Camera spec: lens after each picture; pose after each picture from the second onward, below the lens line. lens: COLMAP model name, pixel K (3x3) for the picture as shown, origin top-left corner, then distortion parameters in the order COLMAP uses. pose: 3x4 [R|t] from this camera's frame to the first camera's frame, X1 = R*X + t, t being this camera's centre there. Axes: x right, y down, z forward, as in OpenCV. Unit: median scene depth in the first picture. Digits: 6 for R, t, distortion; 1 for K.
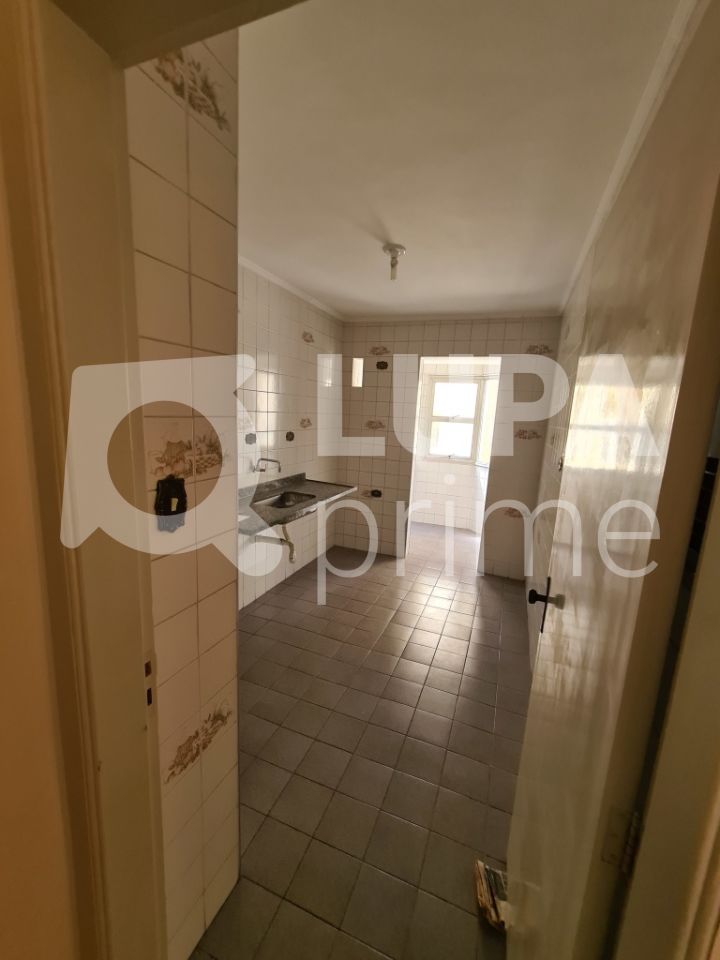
lens RADIAL K [[391.9, 0, 361.2], [0, 391.9, 482.1], [0, 0, 1]] dist [-0.000766, 0.000610]
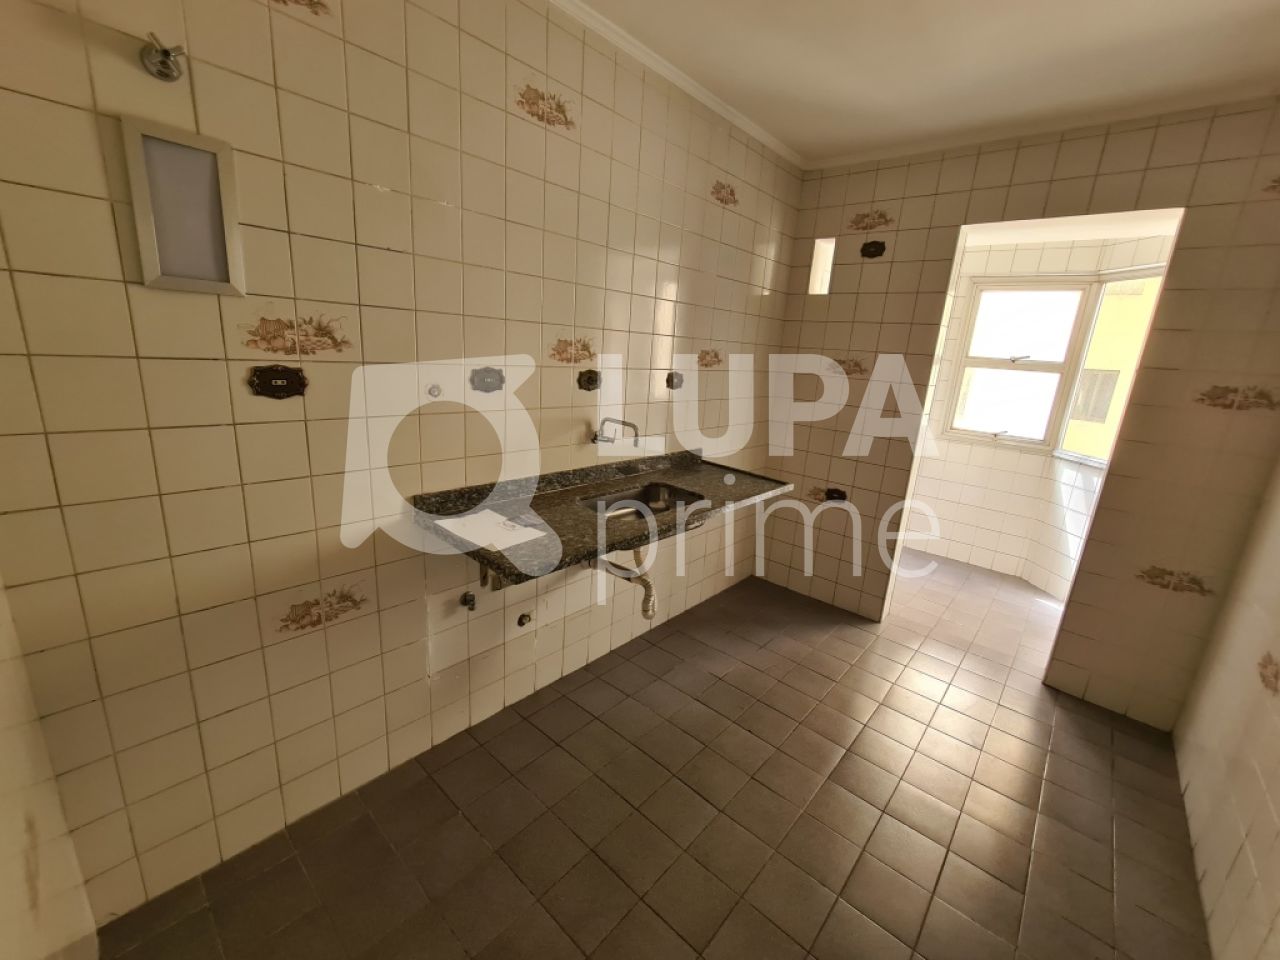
lens RADIAL K [[522.6, 0, 644.0], [0, 522.6, 479.4], [0, 0, 1]] dist [-0.000766, 0.000610]
pose [[0.939834, 0.098054, -0.327256, 0.088594], [-0.080597, 0.994525, 0.066520, -0.074706], [0.331987, -0.036142, 0.942591, 0.867043]]
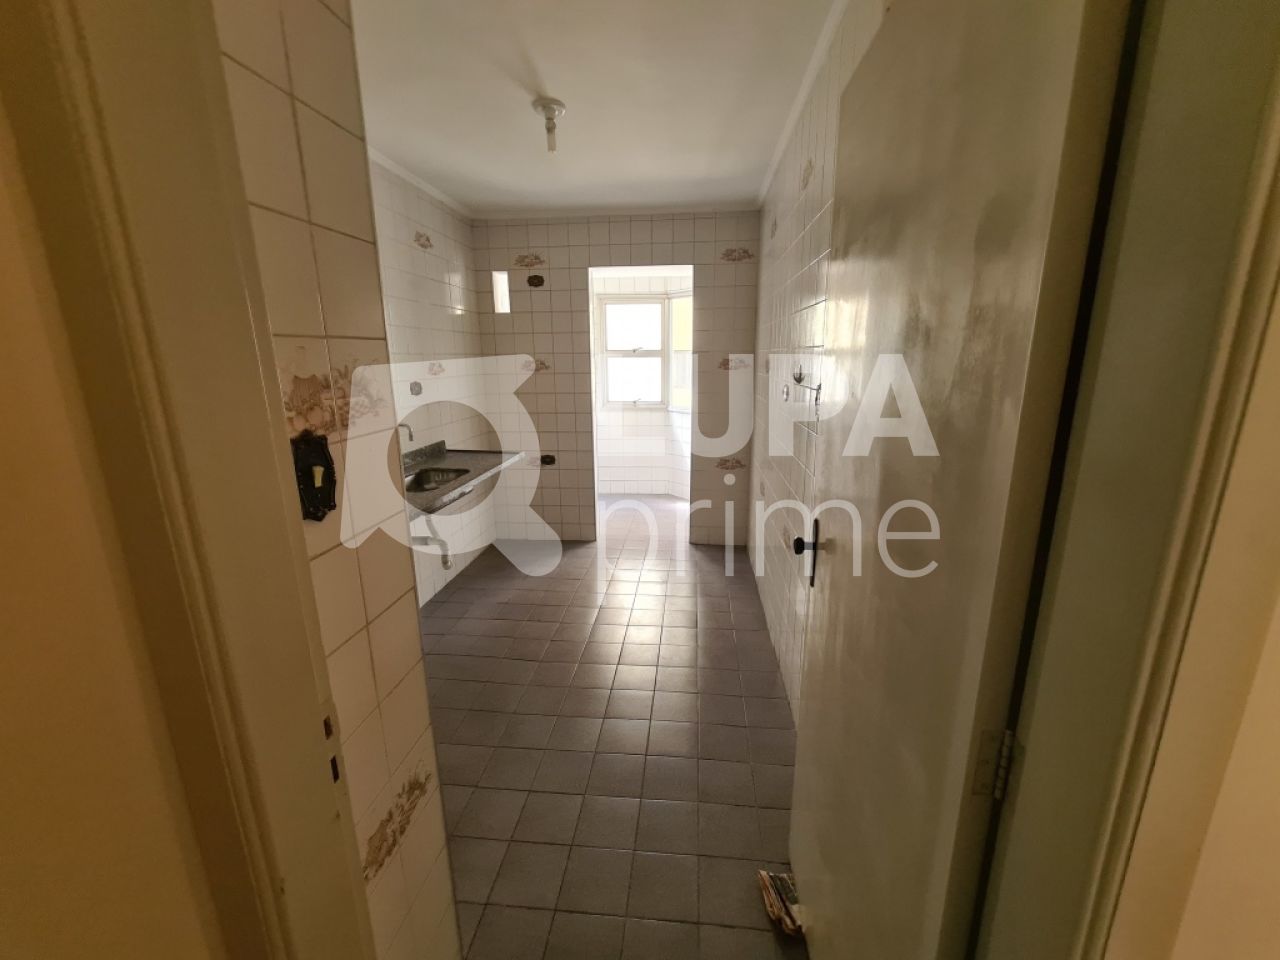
lens RADIAL K [[522.6, 0, 644.0], [0, 522.6, 479.4], [0, 0, 1]] dist [-0.000766, 0.000610]
pose [[0.960425, -0.121520, 0.250633, -0.138779], [0.106168, 0.991595, 0.073938, 0.041734], [-0.257512, -0.044403, 0.965254, 0.036569]]
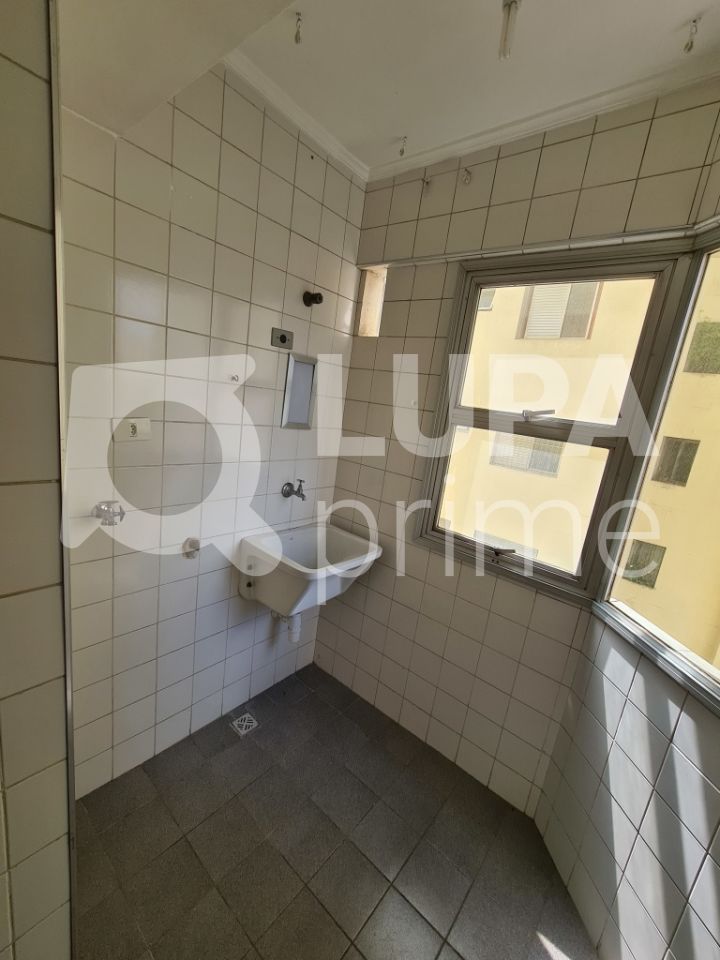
lens RADIAL K [[395.0, 0, 361.4], [0, 395.0, 485.4], [0, 0, 1]] dist [0.000056, 0.000102]
pose [[0.945375, 0.144548, -0.292185, 0.975097], [-0.142629, 0.989381, 0.027978, -0.503976], [0.293127, 0.015225, 0.955952, 3.249481]]
